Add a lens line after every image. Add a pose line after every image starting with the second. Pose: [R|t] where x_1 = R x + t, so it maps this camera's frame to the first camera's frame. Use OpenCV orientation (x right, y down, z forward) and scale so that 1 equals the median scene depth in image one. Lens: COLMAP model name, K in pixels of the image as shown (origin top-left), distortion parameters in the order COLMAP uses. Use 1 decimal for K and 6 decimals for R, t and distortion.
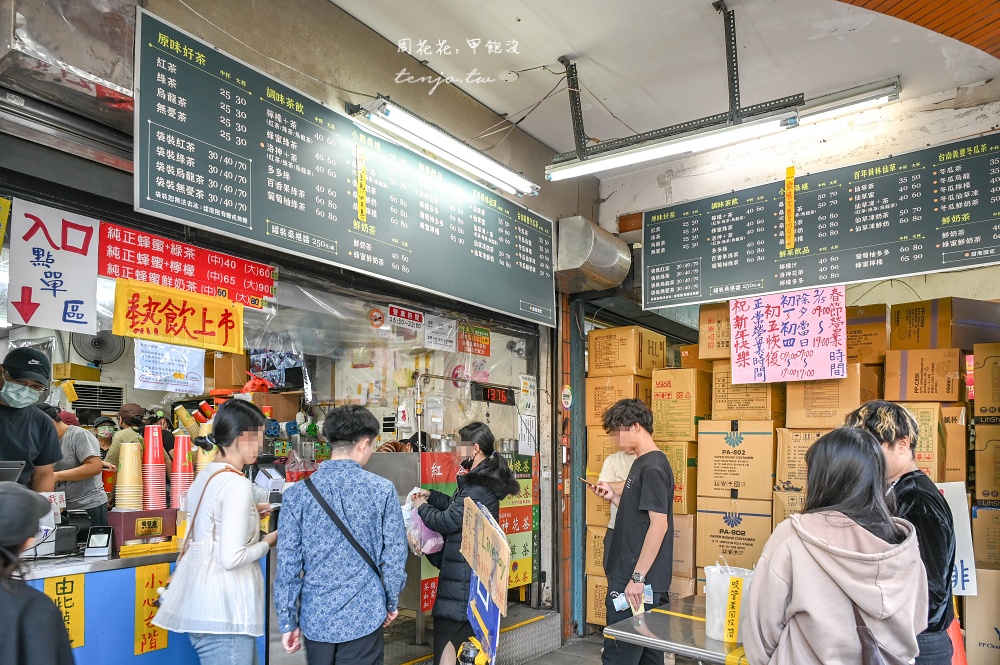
lens RADIAL K [[689.9, 0, 515.1], [0, 689.9, 433.2], [0, 0, 1]] dist [-0.003761, 0.000272]
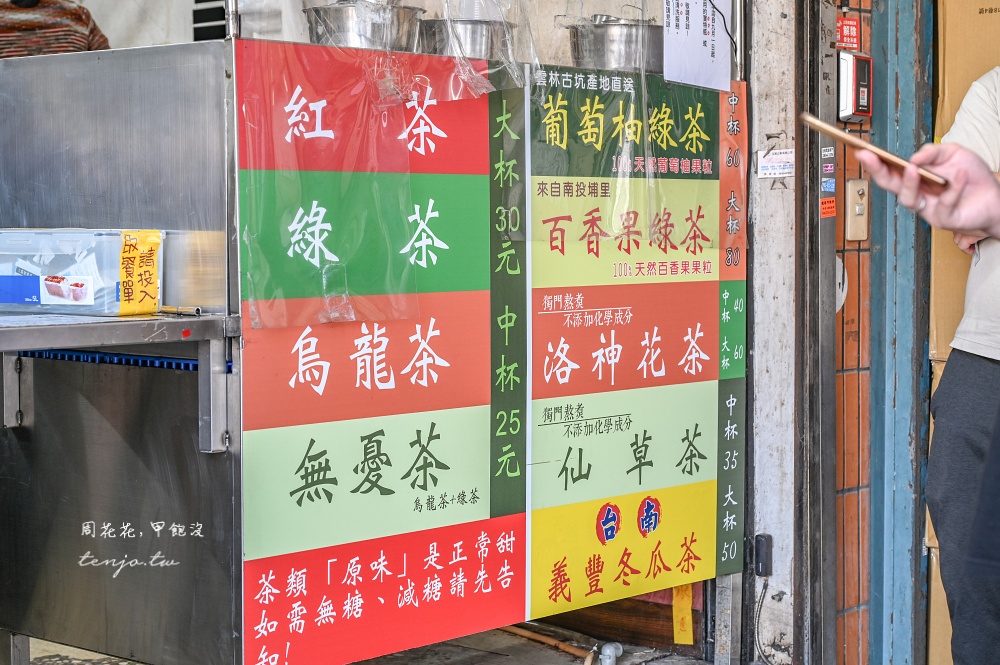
lens RADIAL K [[1945.1, 0, 500.0], [0, 1945.1, 332.5], [0, 0, 1]] dist [0.033503, 0.074981]
pose [[0.993759, 0.000797, -0.111549, 0.025044], [0.009554, 0.995692, 0.092231, 0.056019], [0.111142, -0.092721, 0.989470, 0.270610]]
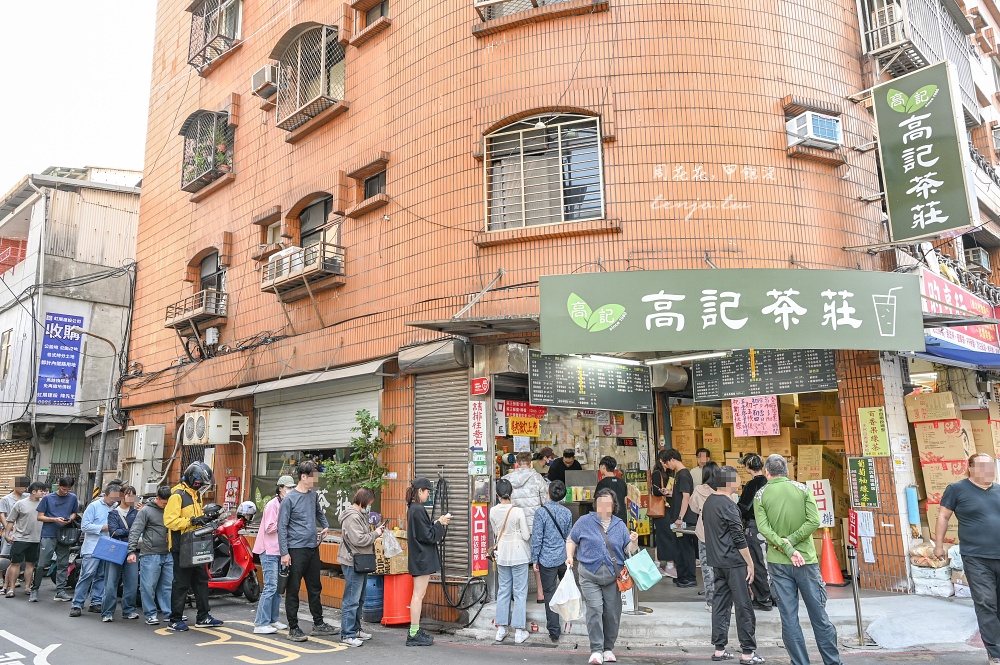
lens RADIAL K [[699.5, 0, 500.0], [0, 699.5, 332.5], [0, 0, 1]] dist [-0.002392, 0.000302]
pose [[0.982921, -0.052159, -0.176483, -0.015271], [0.023808, 0.986976, -0.159099, -0.052210], [0.182483, 0.152180, 0.971361, -1.179762]]
